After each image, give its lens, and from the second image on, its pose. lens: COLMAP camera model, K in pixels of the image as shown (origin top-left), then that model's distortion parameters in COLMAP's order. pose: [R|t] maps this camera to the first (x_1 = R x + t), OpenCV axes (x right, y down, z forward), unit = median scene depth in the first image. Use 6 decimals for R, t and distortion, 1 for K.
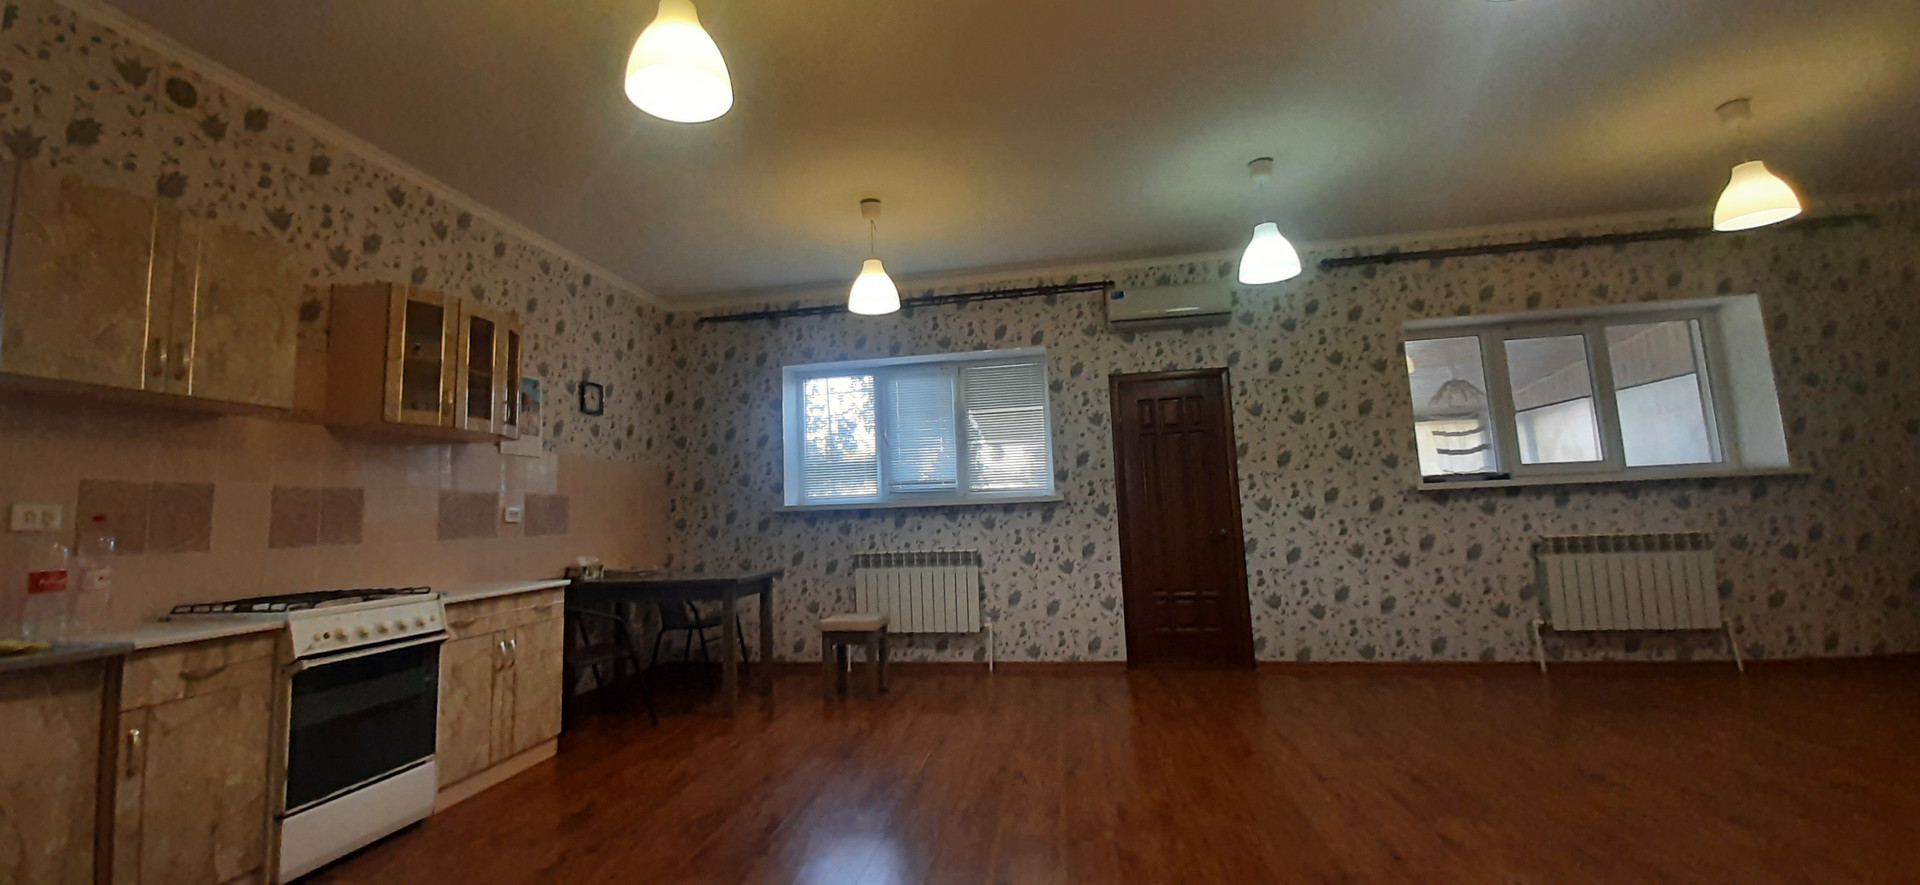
lens RADIAL K [[751.8, 0, 907.8], [0, 751.8, 421.3], [0, 0, 1]] dist [-0.009758, -0.000878]
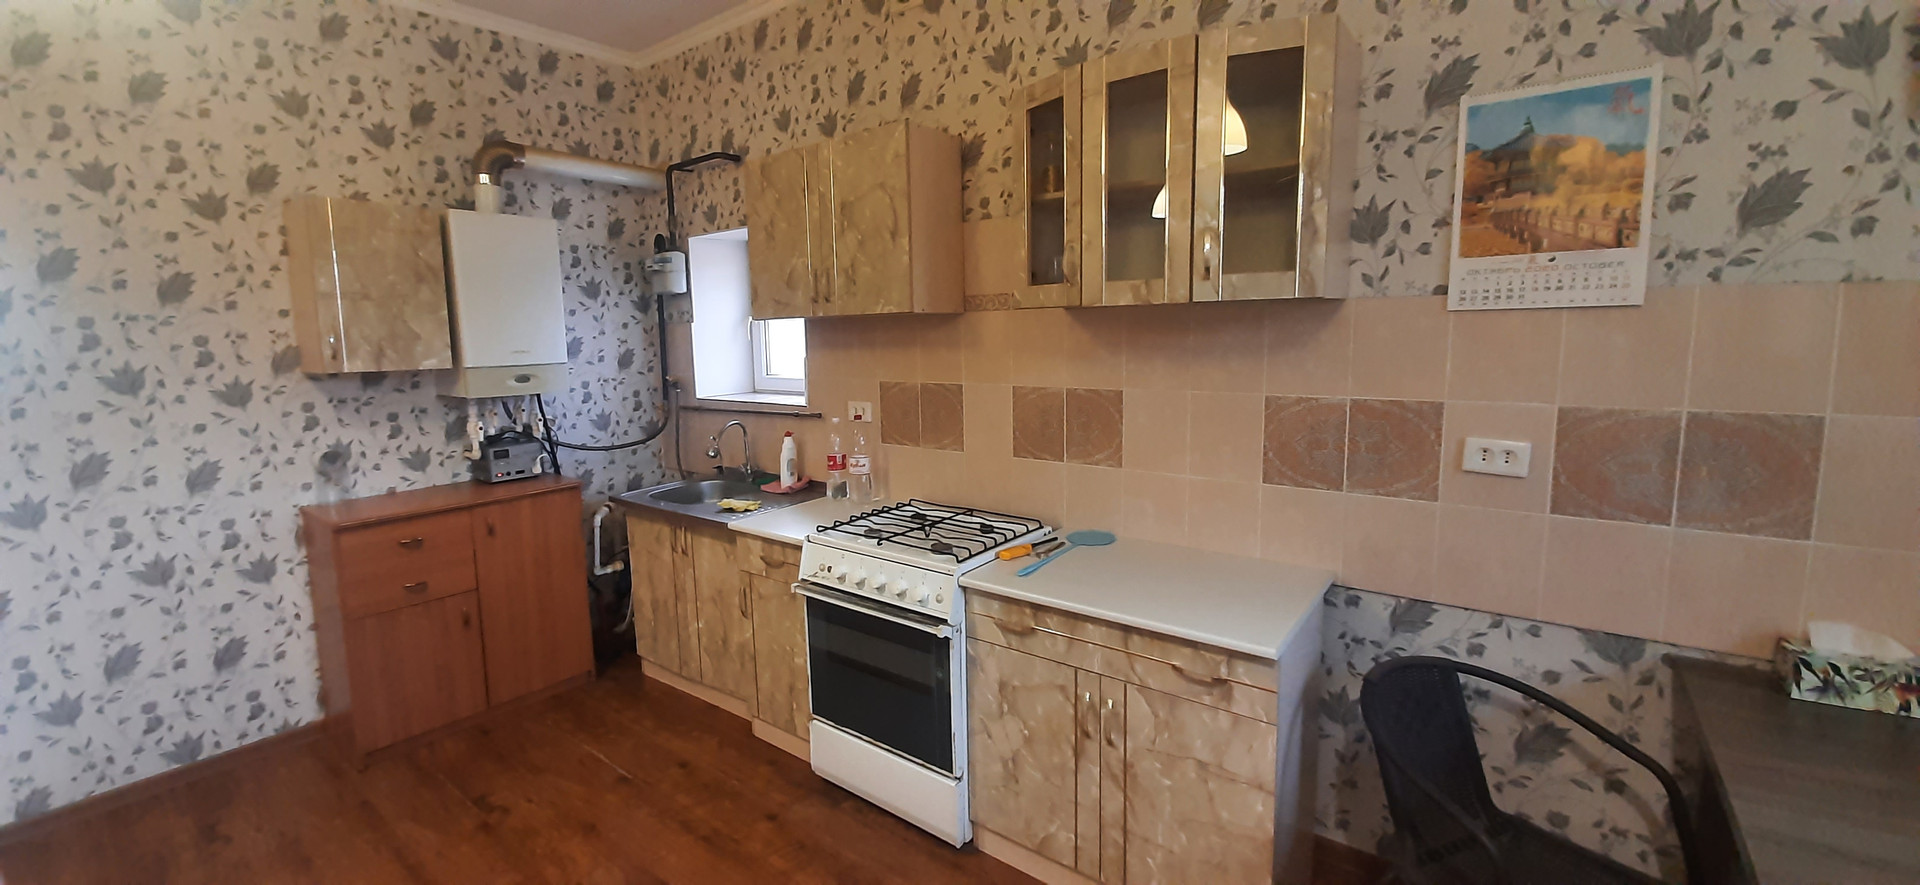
lens RADIAL K [[751.8, 0, 904.2], [0, 751.8, 423.4], [0, 0, 1]] dist [-0.009758, -0.000878]
pose [[-0.471434, 0.162806, -0.866744, -0.022472], [0.154826, 0.982827, 0.100399, 0.019988], [0.868205, -0.086863, -0.488544, 1.247279]]
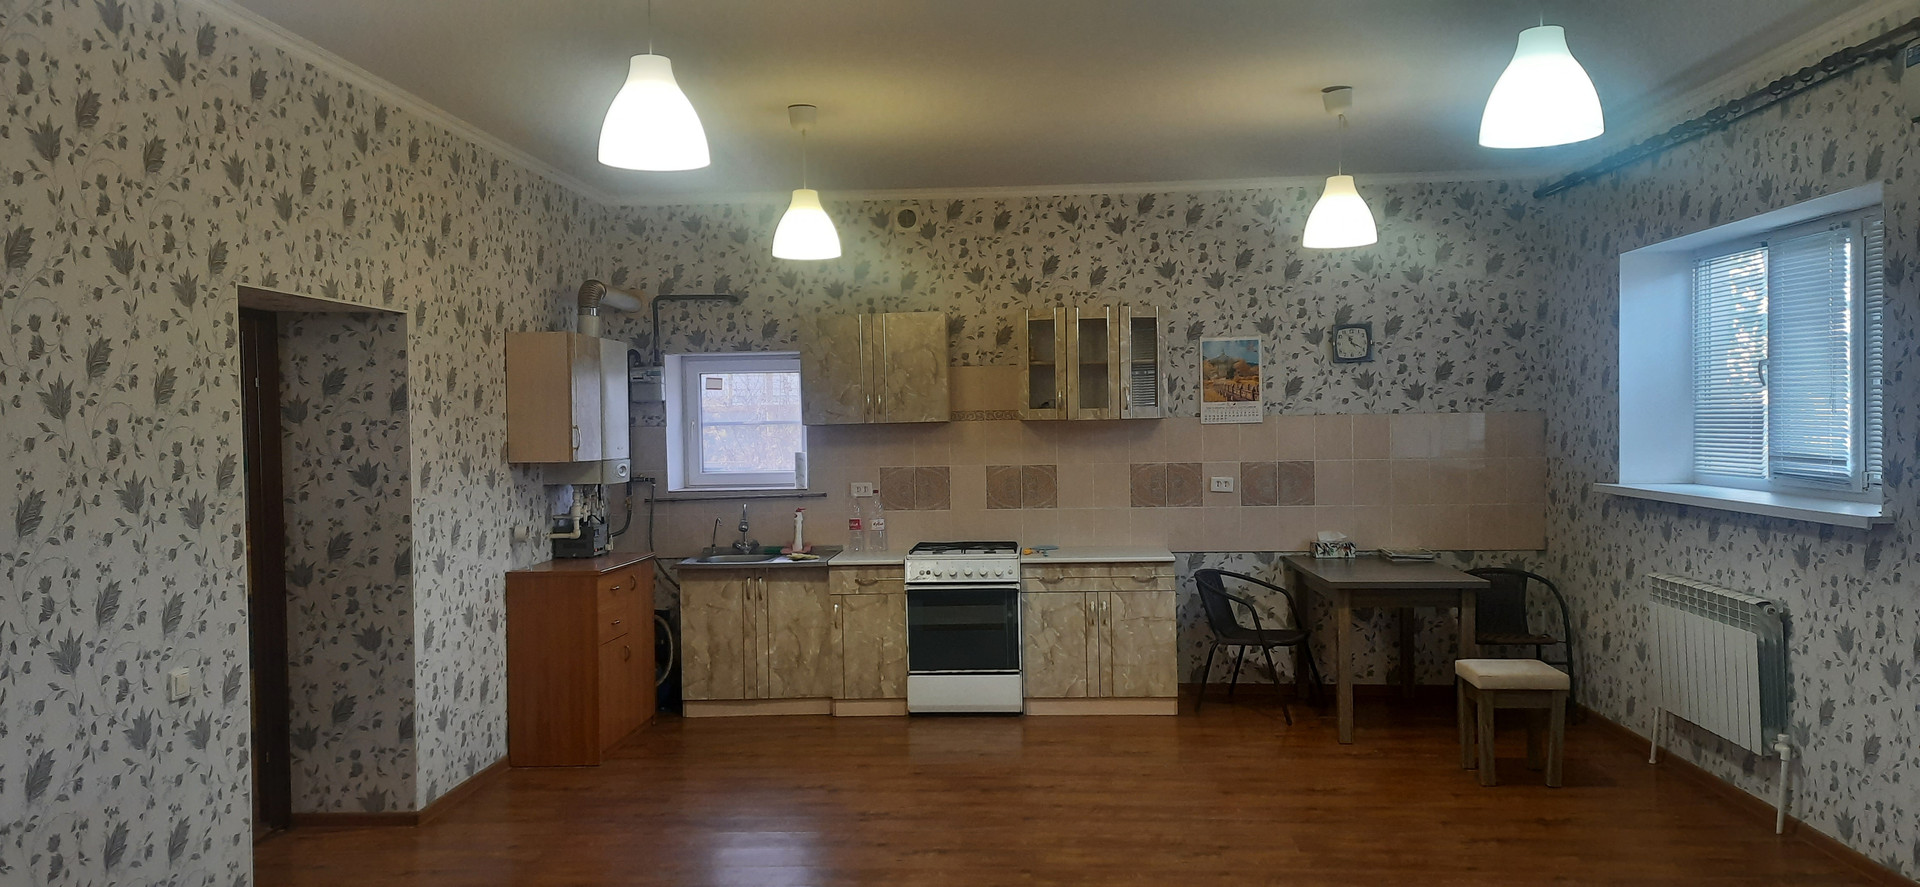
lens RADIAL K [[1342.5, 0, 959.1], [0, 1342.5, 447.3], [0, 0, 1]] dist [0.069221, -0.051715]
pose [[0.129527, 0.055773, -0.990006, 1.627782], [0.138337, 0.987636, 0.073739, -0.140967], [0.981879, -0.146506, 0.120210, 0.607281]]
